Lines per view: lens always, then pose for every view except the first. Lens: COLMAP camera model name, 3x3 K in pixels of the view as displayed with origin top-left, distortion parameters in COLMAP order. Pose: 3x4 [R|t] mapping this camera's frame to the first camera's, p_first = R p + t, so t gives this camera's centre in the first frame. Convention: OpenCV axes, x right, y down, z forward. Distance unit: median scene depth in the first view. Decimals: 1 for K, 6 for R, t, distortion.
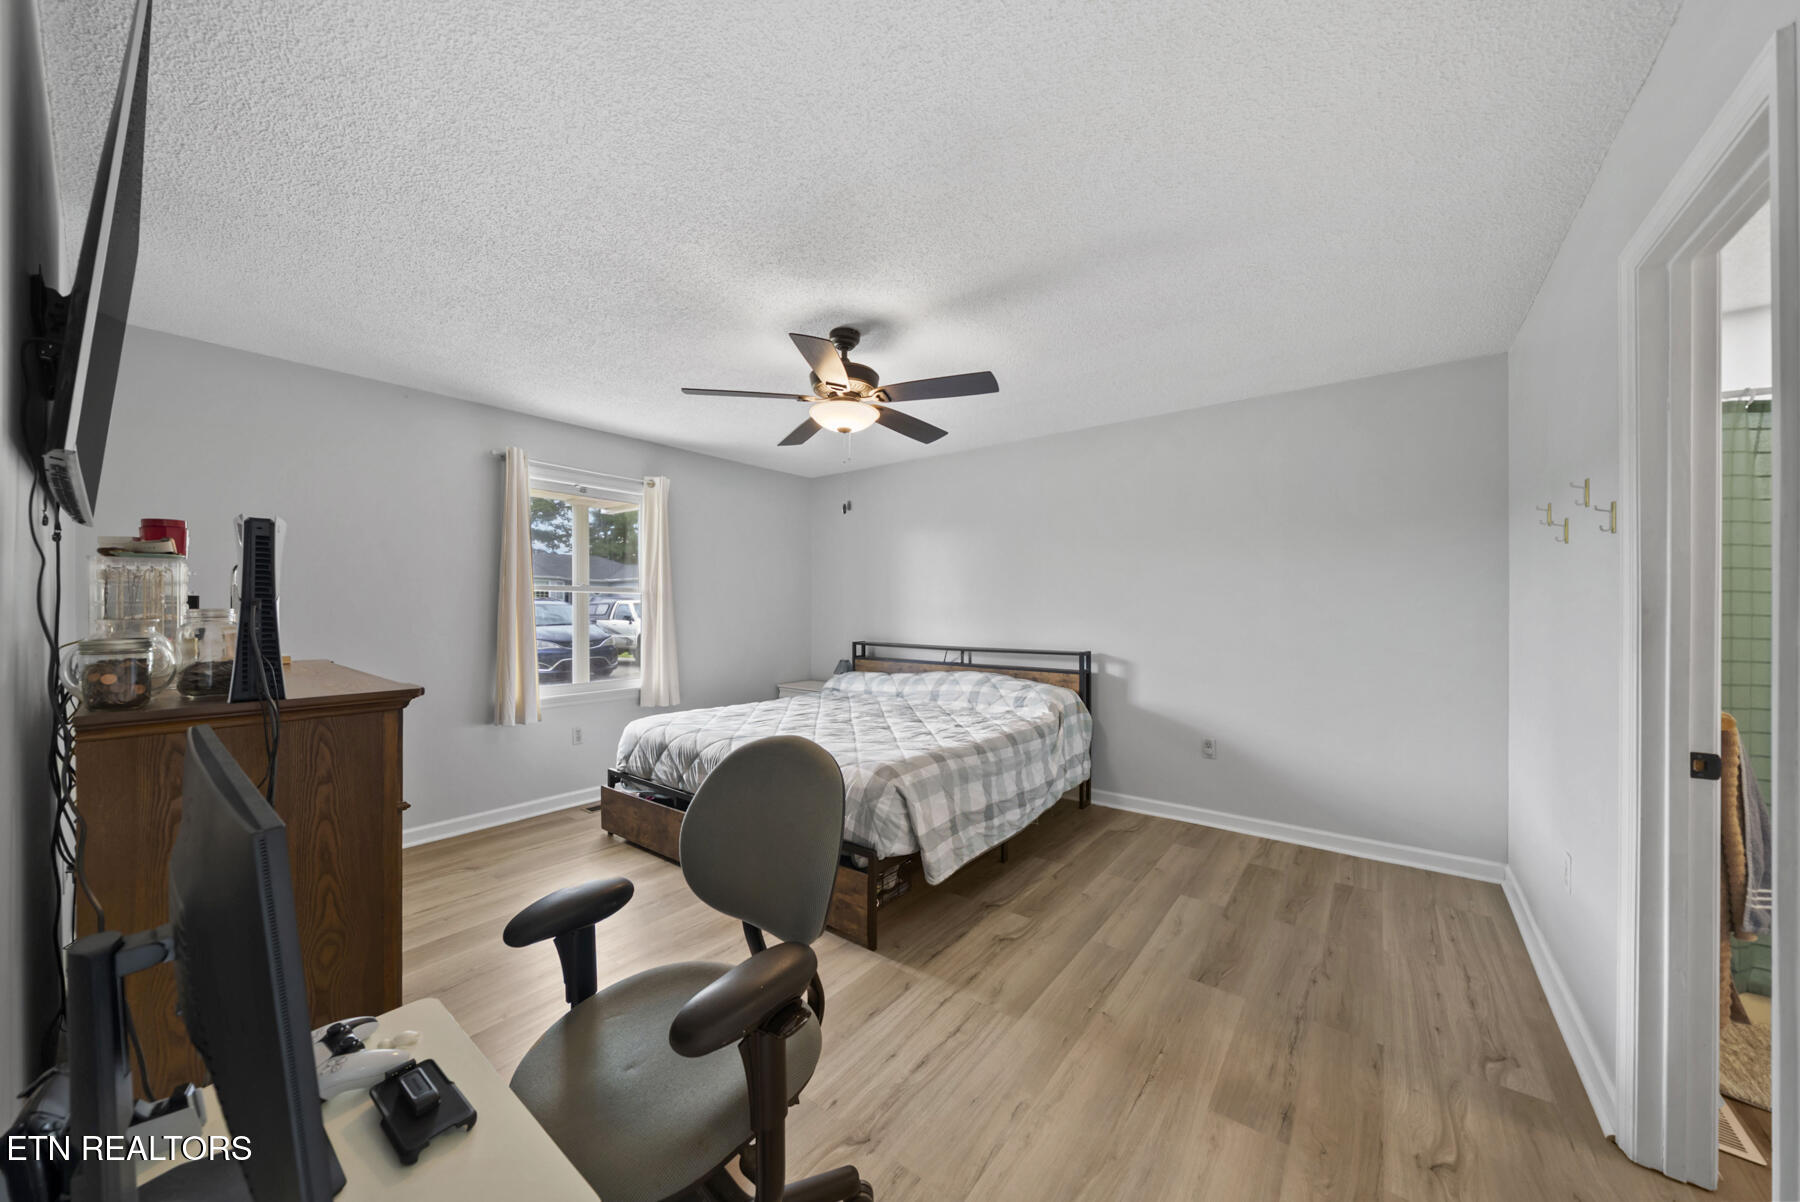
lens RADIAL K [[619.6, 0, 897.3], [0, 619.6, 607.6], [0, 0, 1]] dist [0.000351, -0.000014]
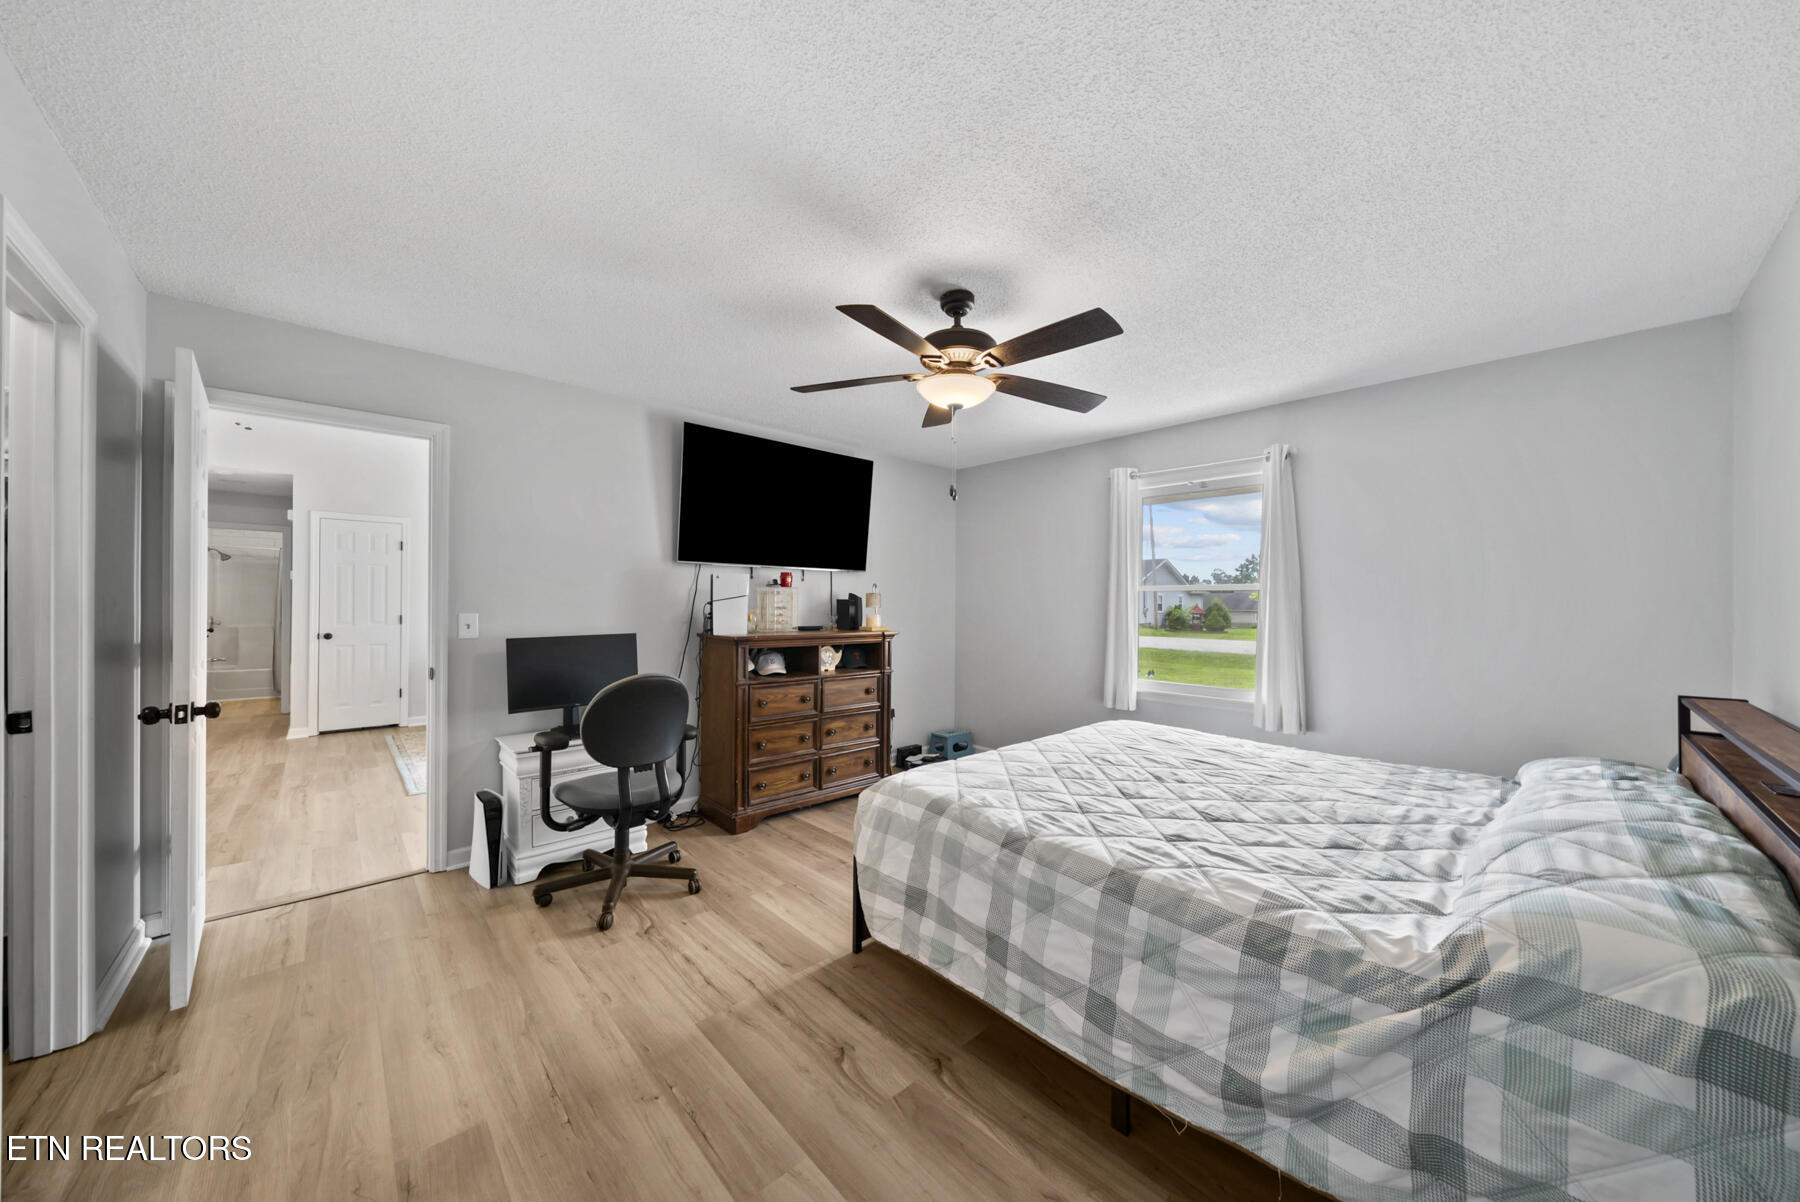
lens RADIAL K [[619.6, 0, 897.3], [0, 619.6, 607.6], [0, 0, 1]] dist [0.000351, -0.000014]
pose [[-0.161657, 0.001282, -0.986846, 0.891289], [-0.010919, 0.999936, 0.003087, -0.001550], [0.986787, 0.011275, -0.161632, 1.175099]]
